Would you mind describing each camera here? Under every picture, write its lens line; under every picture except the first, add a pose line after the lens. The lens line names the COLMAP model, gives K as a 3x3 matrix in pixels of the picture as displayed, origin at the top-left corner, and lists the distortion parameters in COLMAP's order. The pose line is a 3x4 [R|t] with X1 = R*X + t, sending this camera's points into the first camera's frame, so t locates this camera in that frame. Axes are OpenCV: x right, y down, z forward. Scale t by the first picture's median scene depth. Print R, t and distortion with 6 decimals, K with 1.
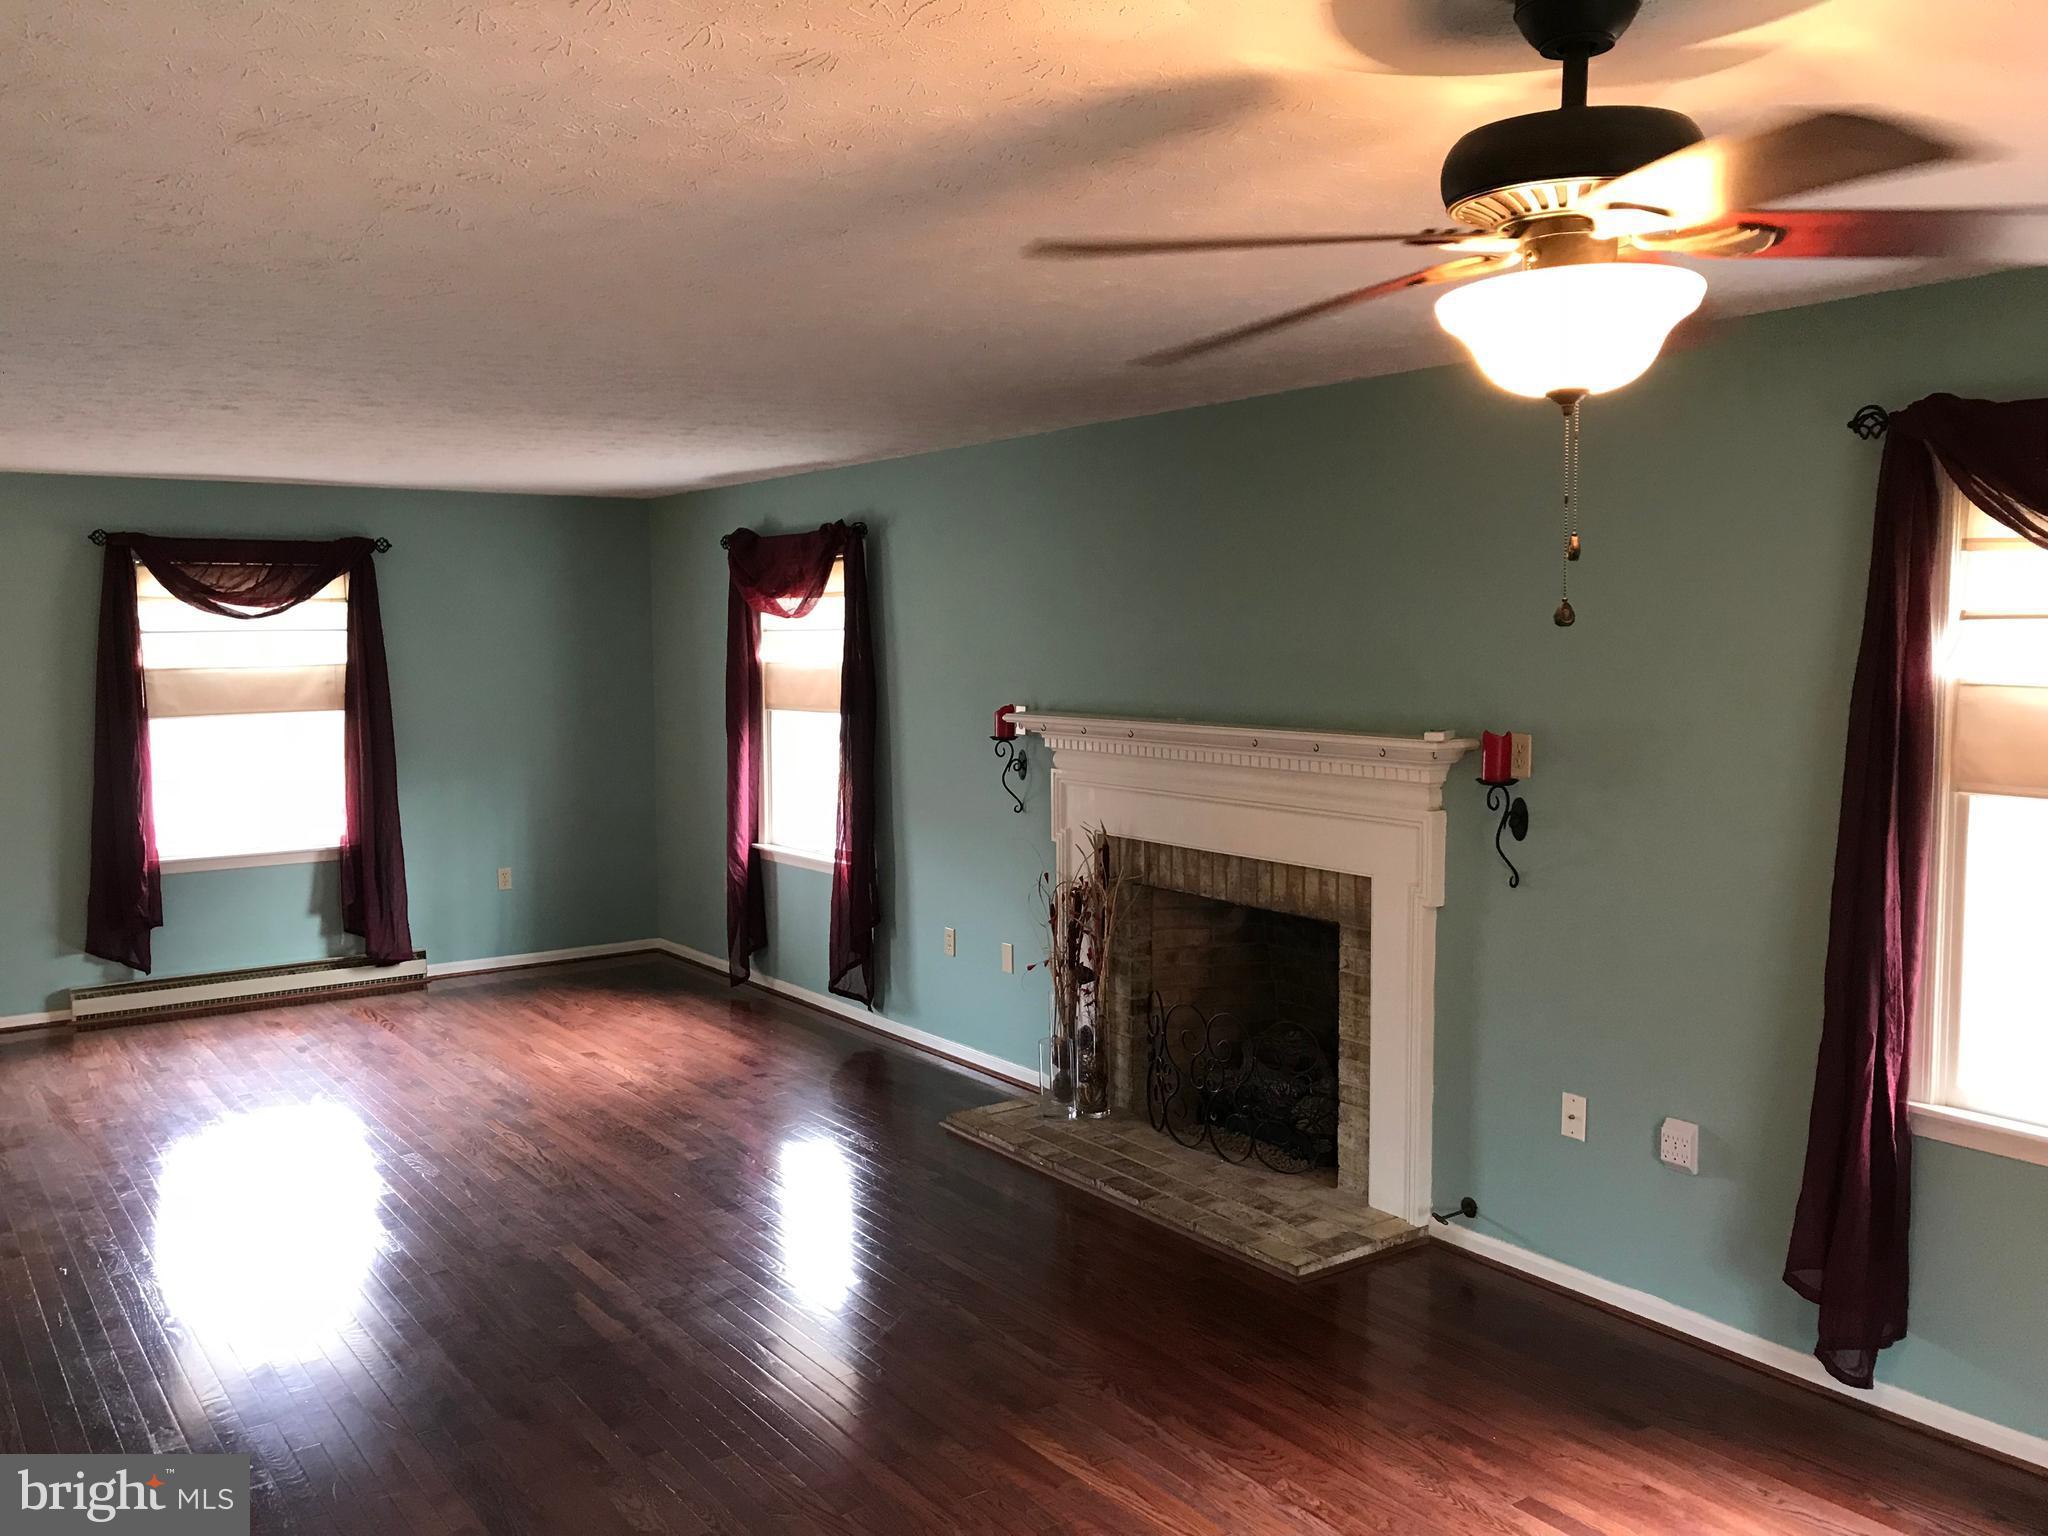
lens RADIAL K [[1679.6, 0, 997.3], [0, 1679.6, 757.8], [0, 0, 1]] dist [0.070430, -0.058894]
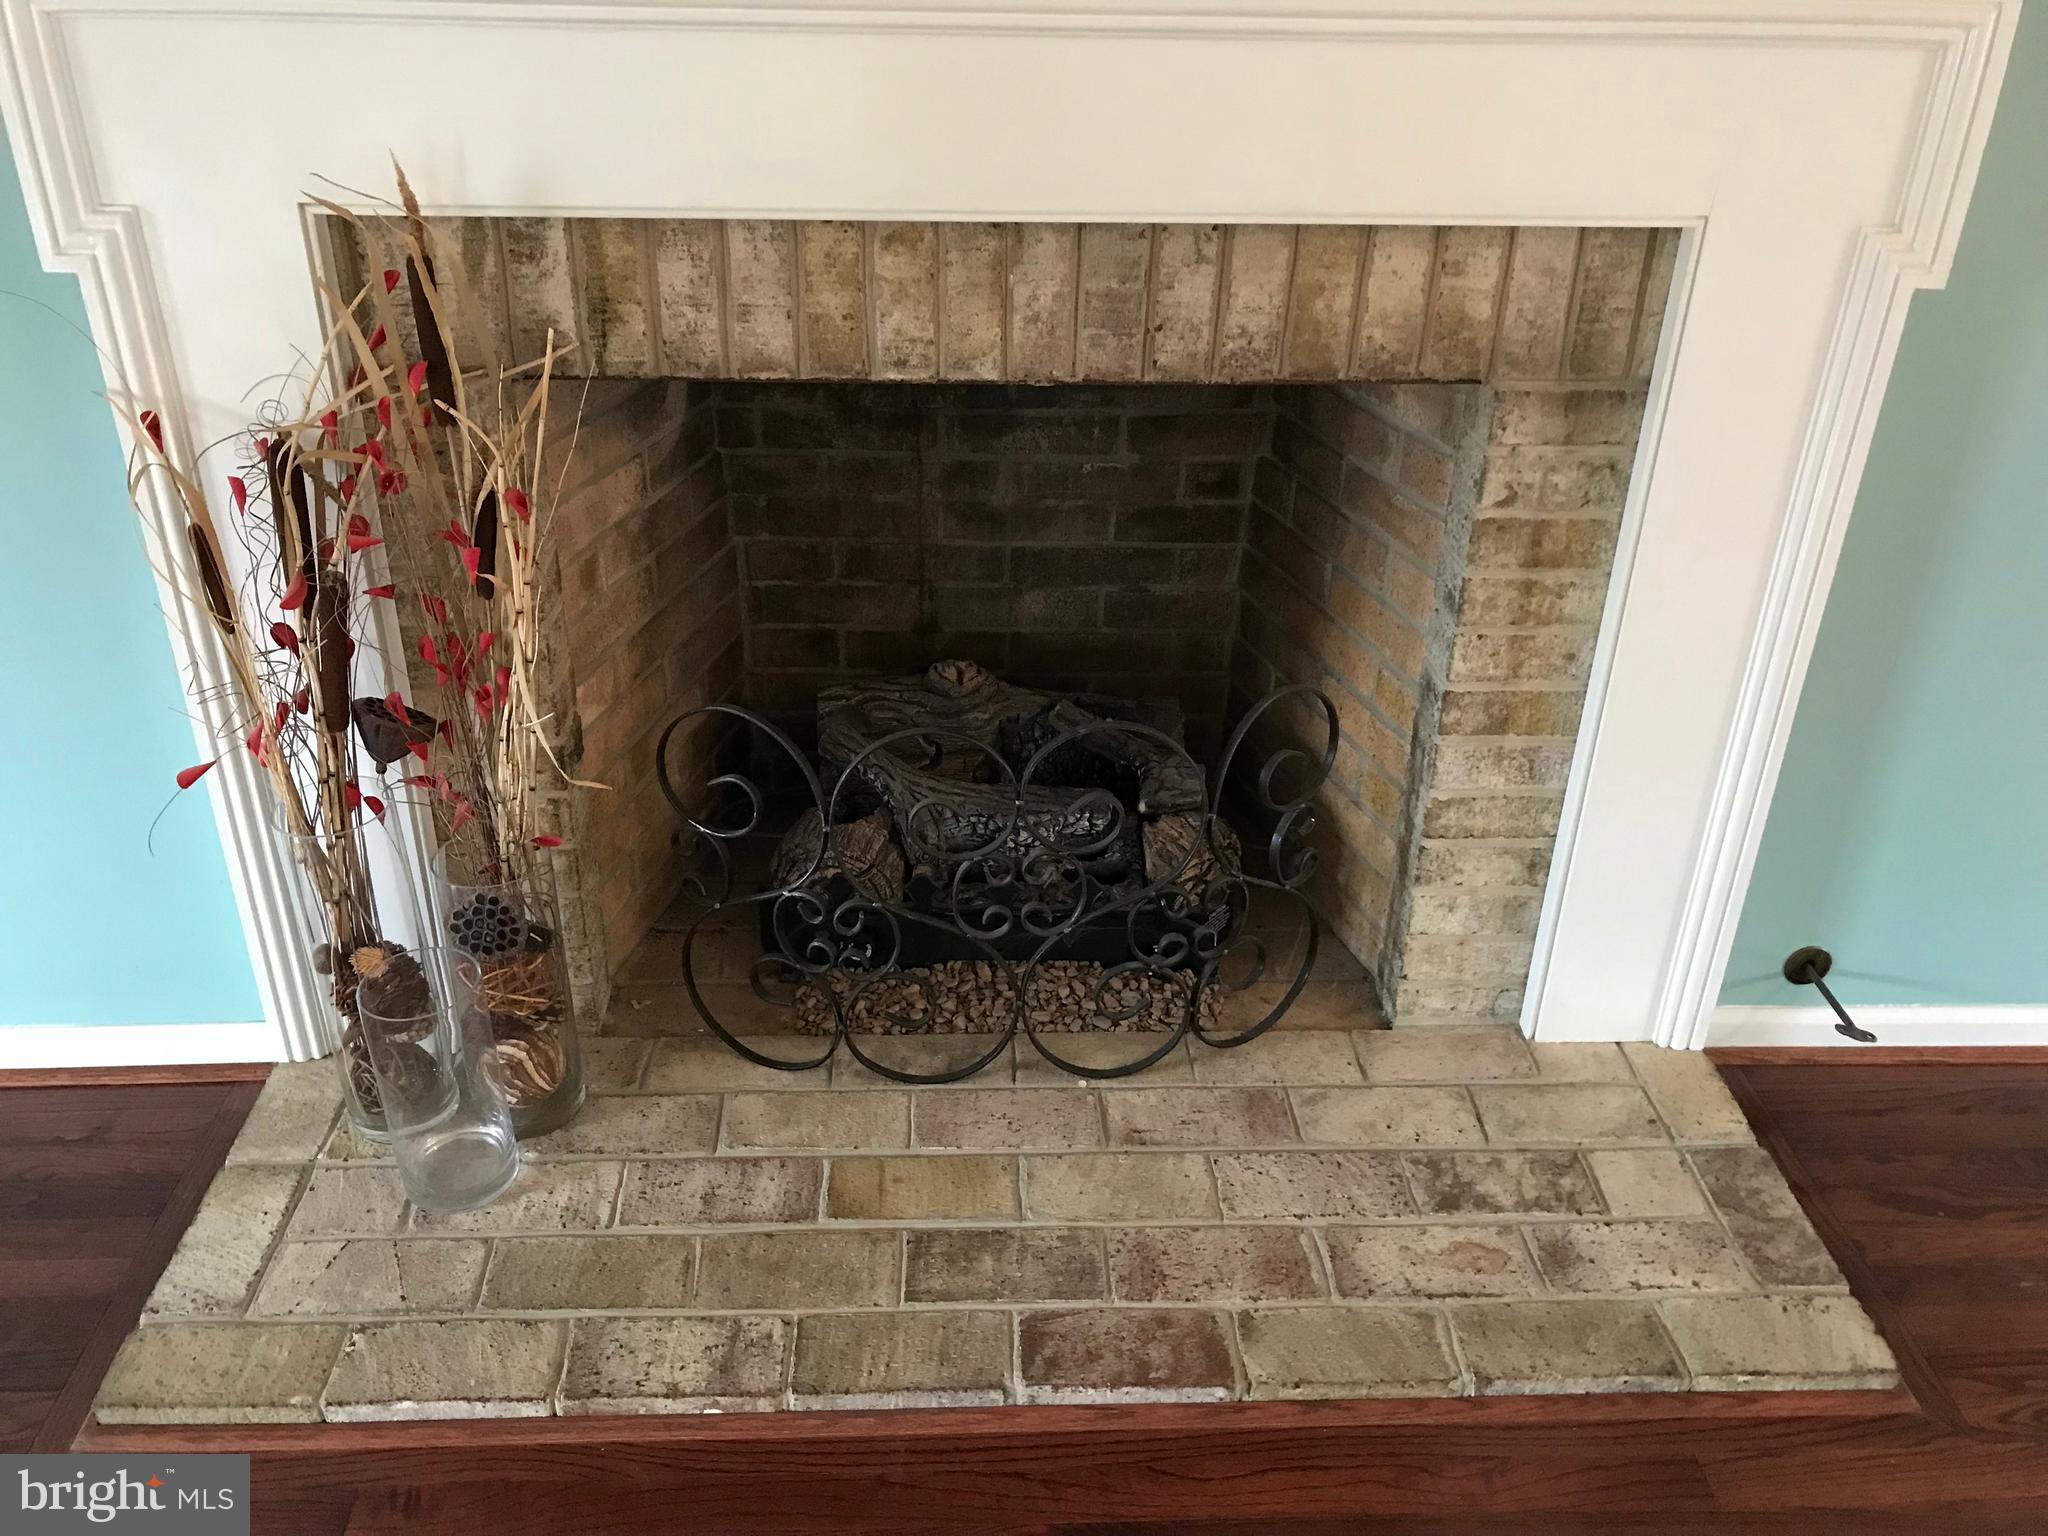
lens RADIAL K [[1669.1, 0, 1012.1], [0, 1669.1, 757.6], [0, 0, 1]] dist [0.005926, 0.009135]
pose [[0.540792, -0.398197, 0.740934, -0.121417], [0.047577, 0.893921, 0.445691, 0.011557], [-0.839810, -0.205775, 0.502370, 0.869233]]
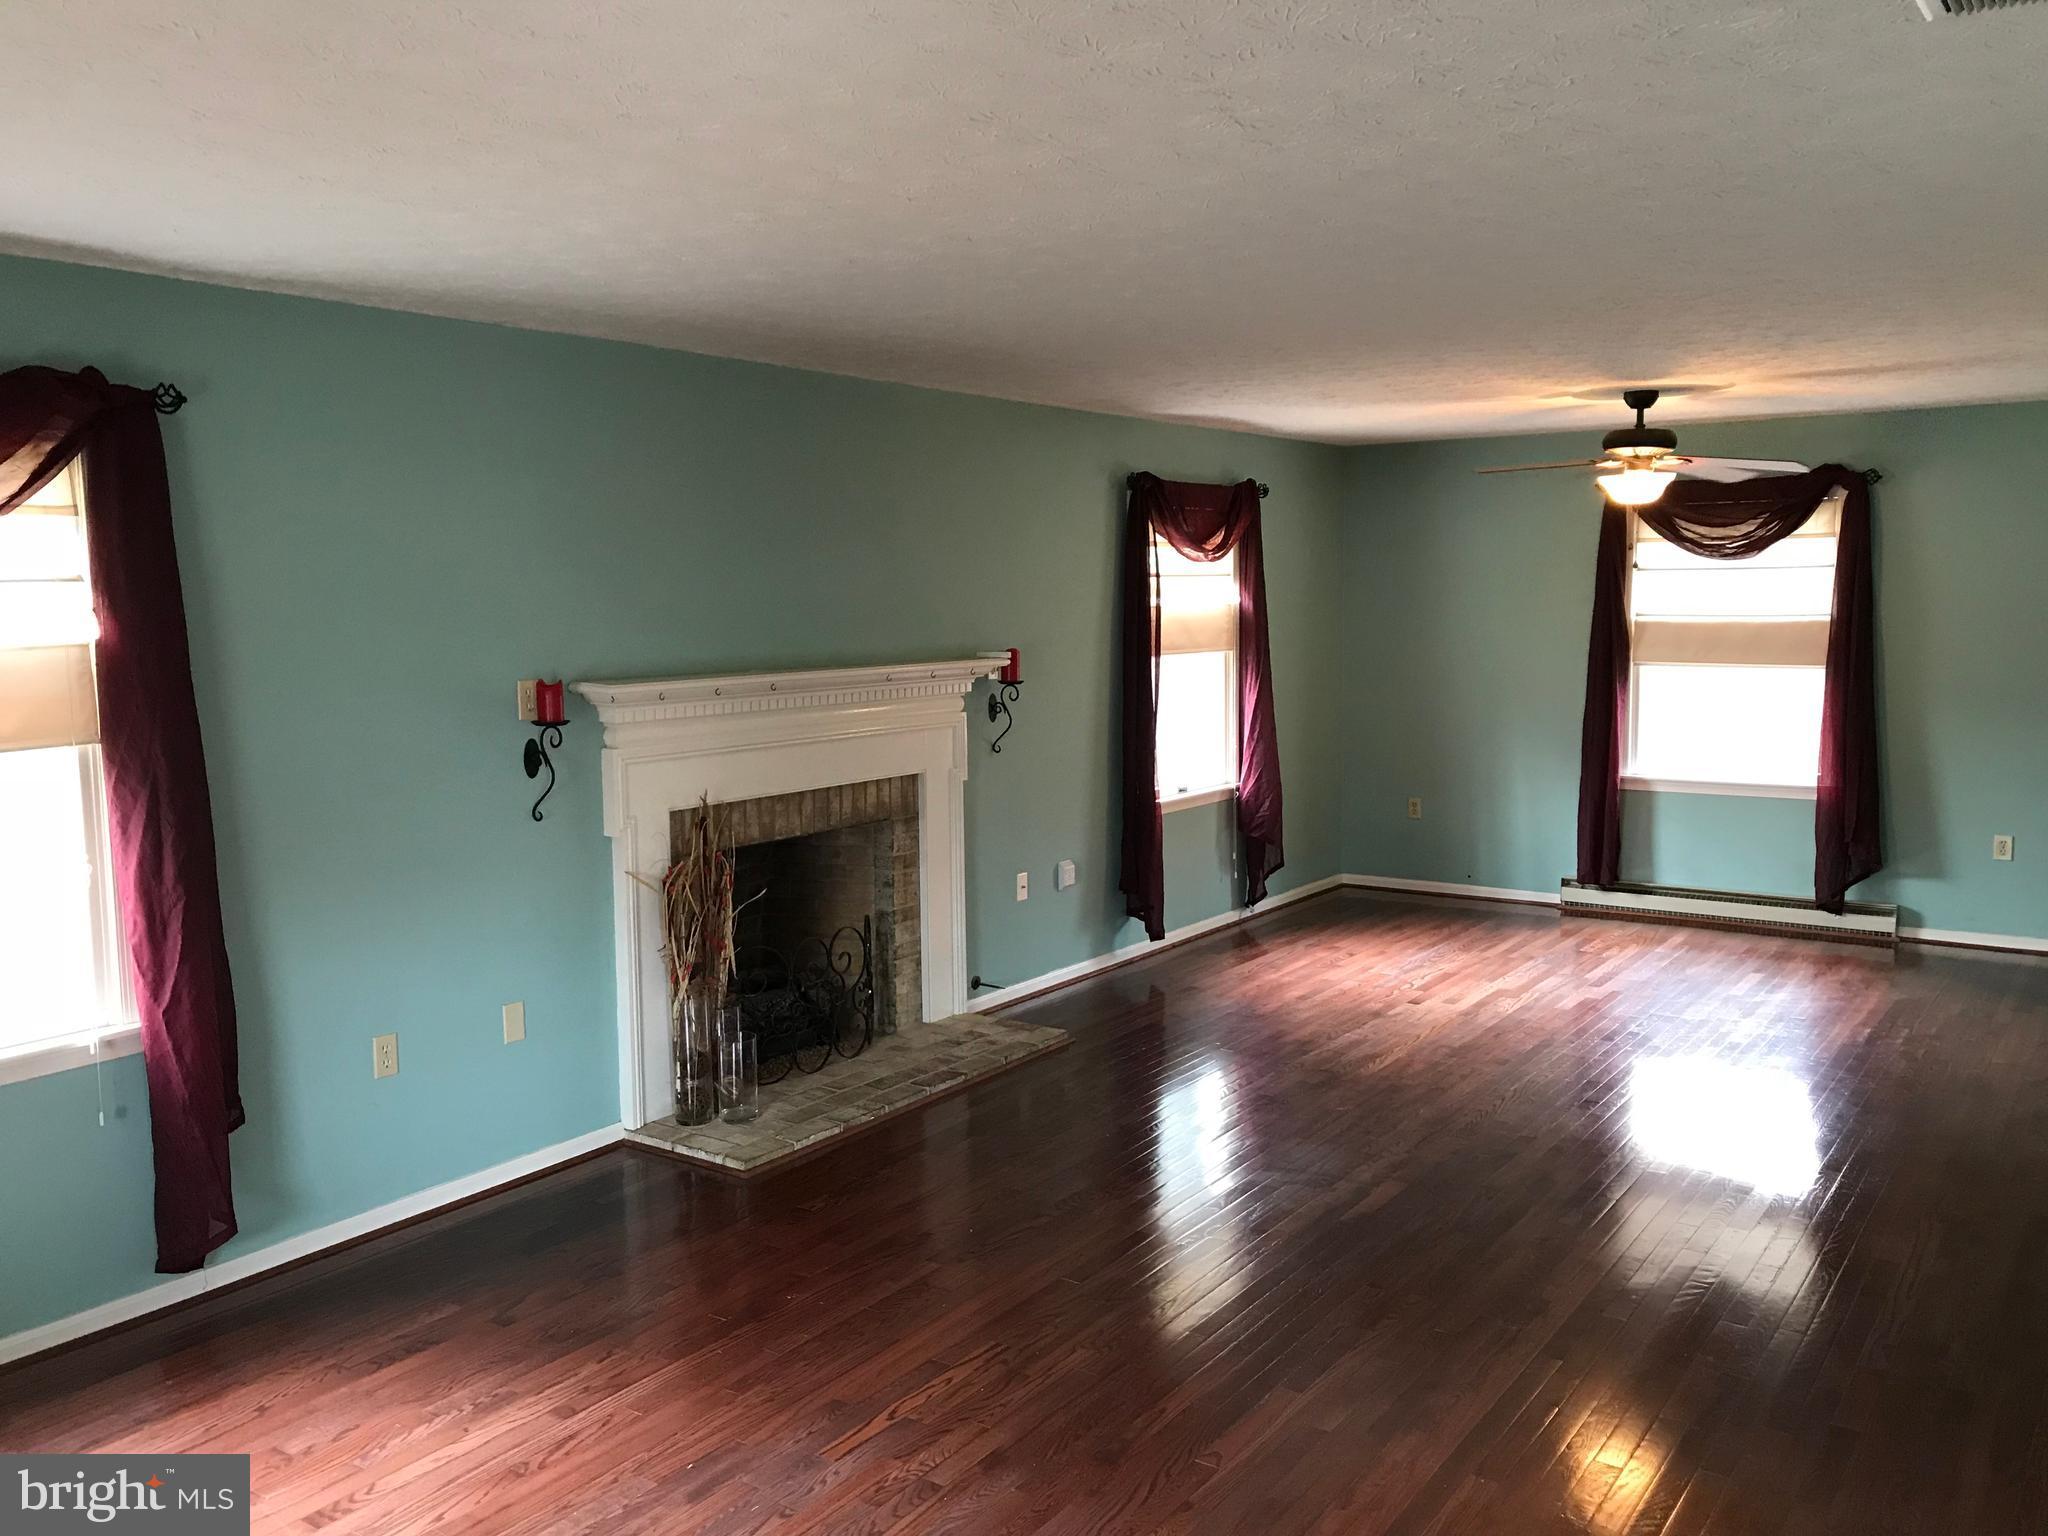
lens RADIAL K [[1679.6, 0, 997.3], [0, 1679.6, 757.8], [0, 0, 1]] dist [0.070430, -0.058894]
pose [[-0.329685, -0.084232, 0.940326, -0.954795], [0.090425, 0.988615, 0.120261, -0.085683], [-0.939750, 0.124677, -0.318315, 1.273742]]
